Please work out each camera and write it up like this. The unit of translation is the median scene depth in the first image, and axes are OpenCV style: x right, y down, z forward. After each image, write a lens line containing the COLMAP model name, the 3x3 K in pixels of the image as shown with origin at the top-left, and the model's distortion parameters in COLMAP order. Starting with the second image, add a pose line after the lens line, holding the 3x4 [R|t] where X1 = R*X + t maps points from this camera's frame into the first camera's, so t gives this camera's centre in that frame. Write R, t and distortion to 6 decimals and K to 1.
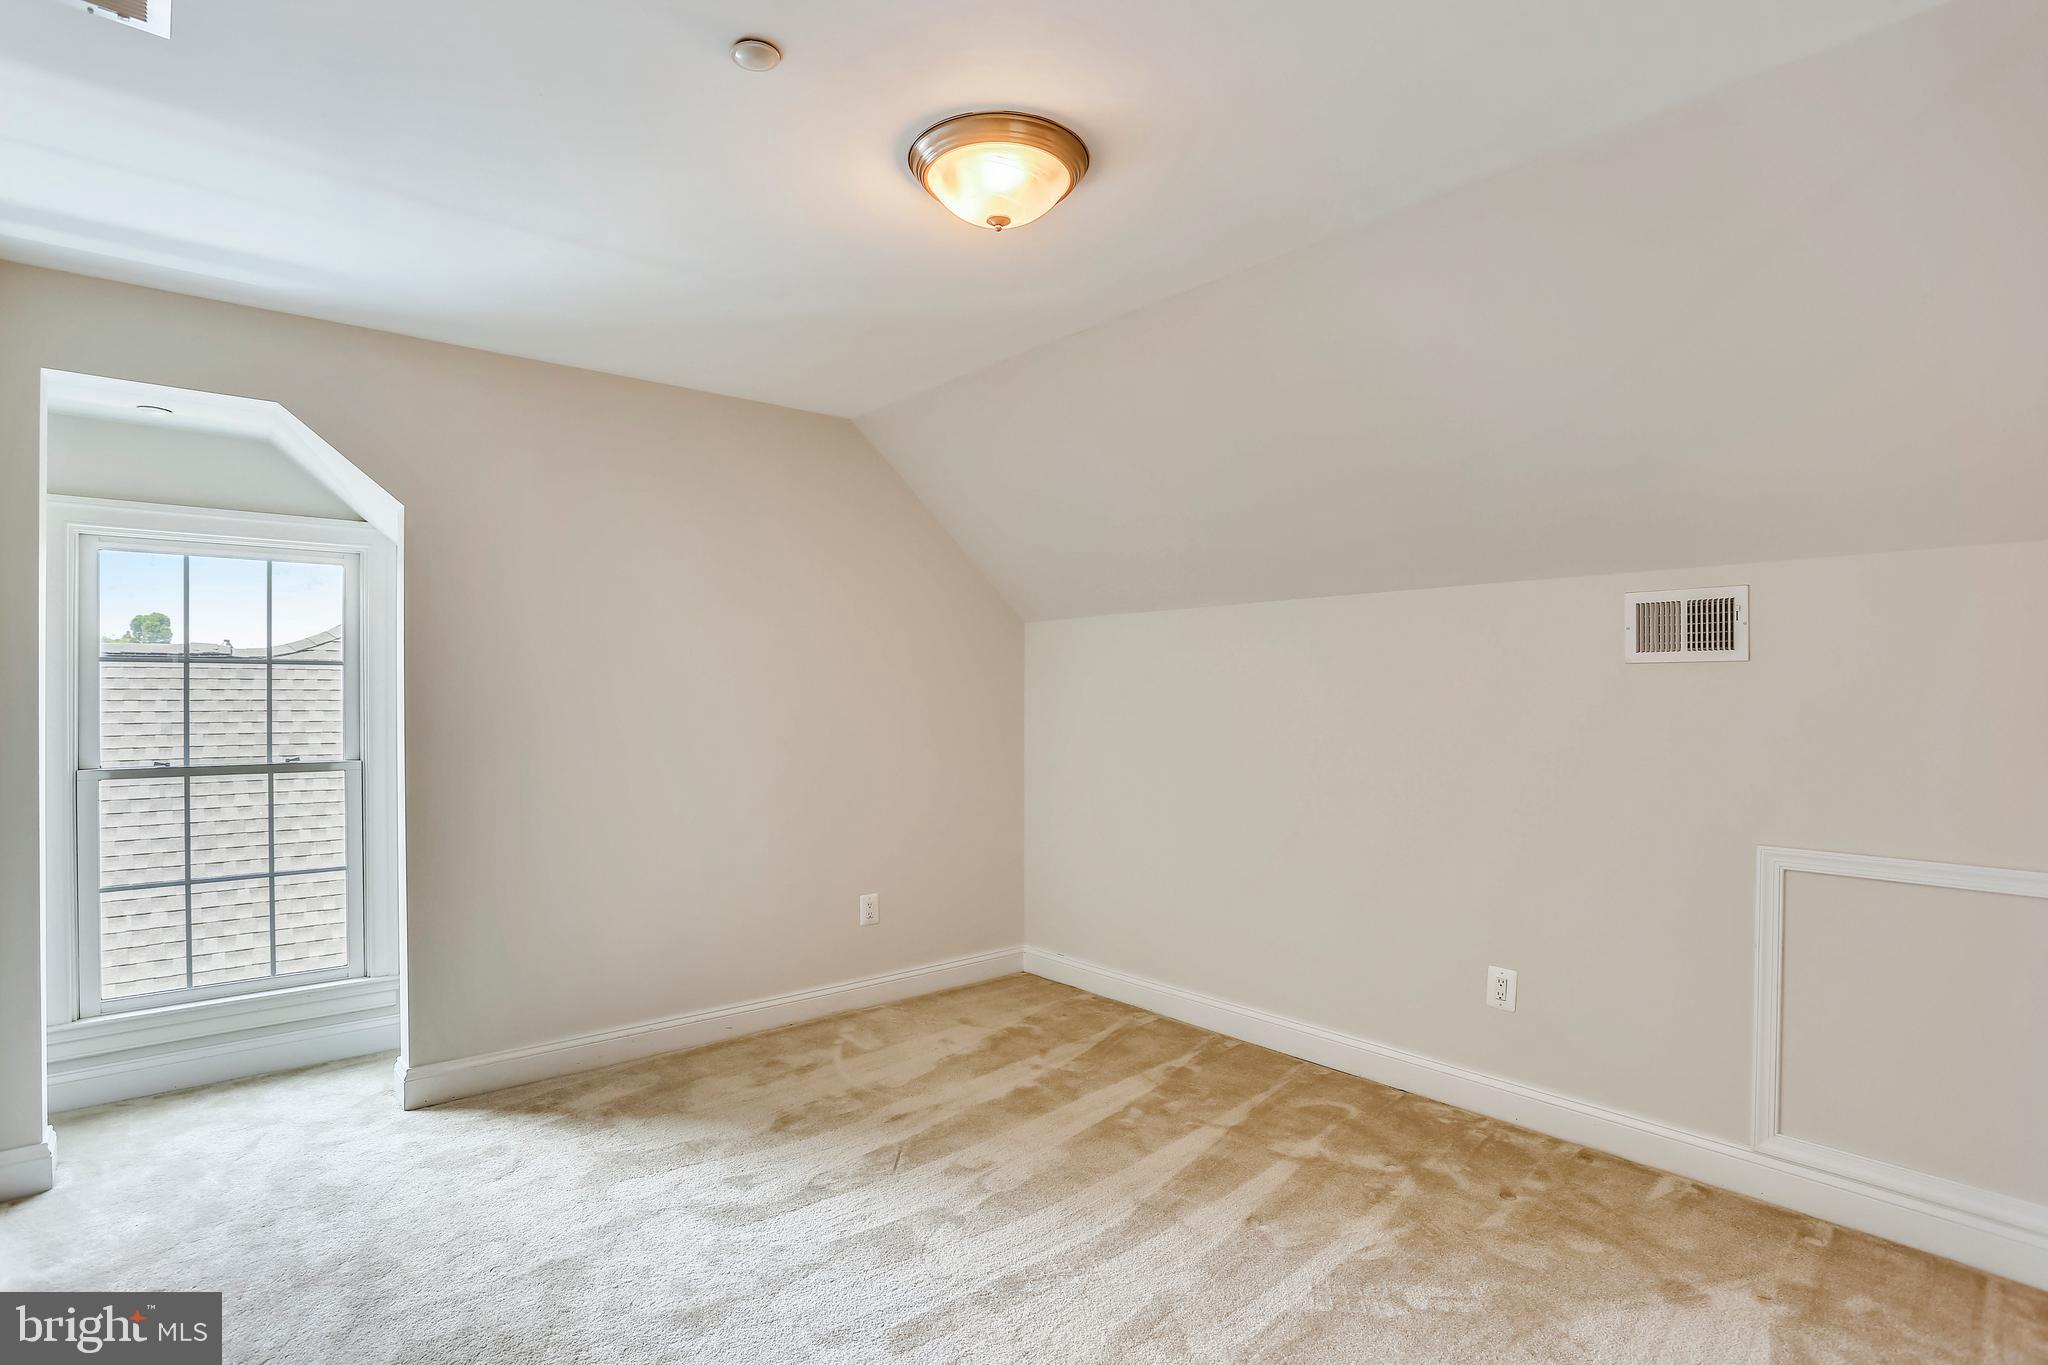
lens RADIAL K [[1027.3, 0, 1025.6], [0, 1027.3, 697.9], [0, 0, 1]] dist [-0.079044, 0.035208]
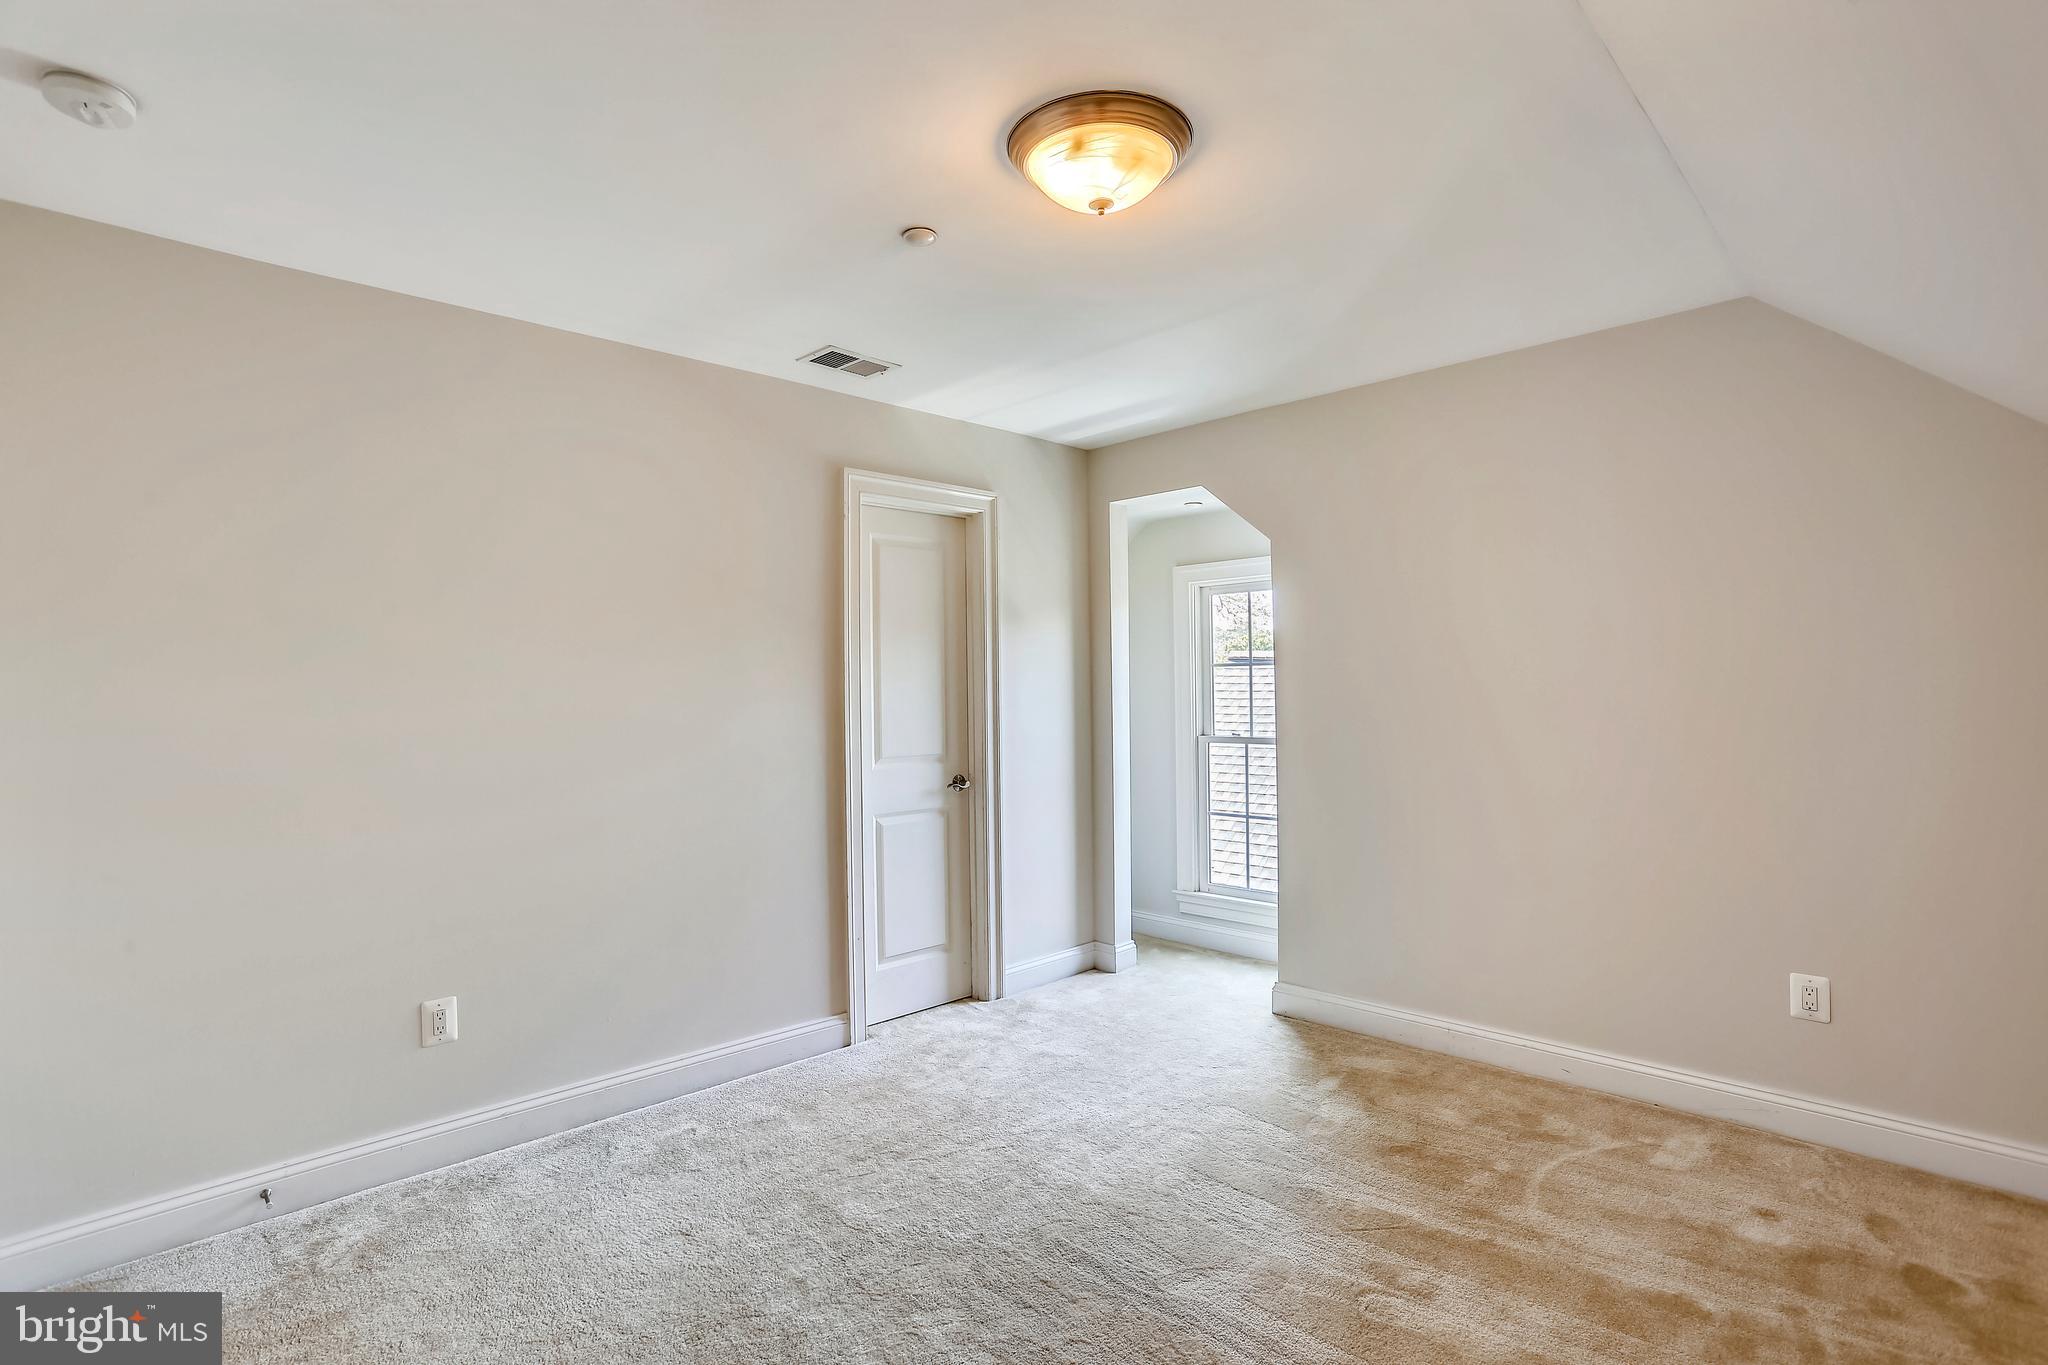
lens RADIAL K [[991.2, 0, 1002.5], [0, 991.2, 682.8], [0, 0, 1]] dist [-0.071337, 0.031827]
pose [[0.057640, -0.008679, -0.998300, 0.593977], [0.004547, 0.999954, -0.008431, 0.001071], [0.998327, -0.004054, 0.057676, 0.564716]]
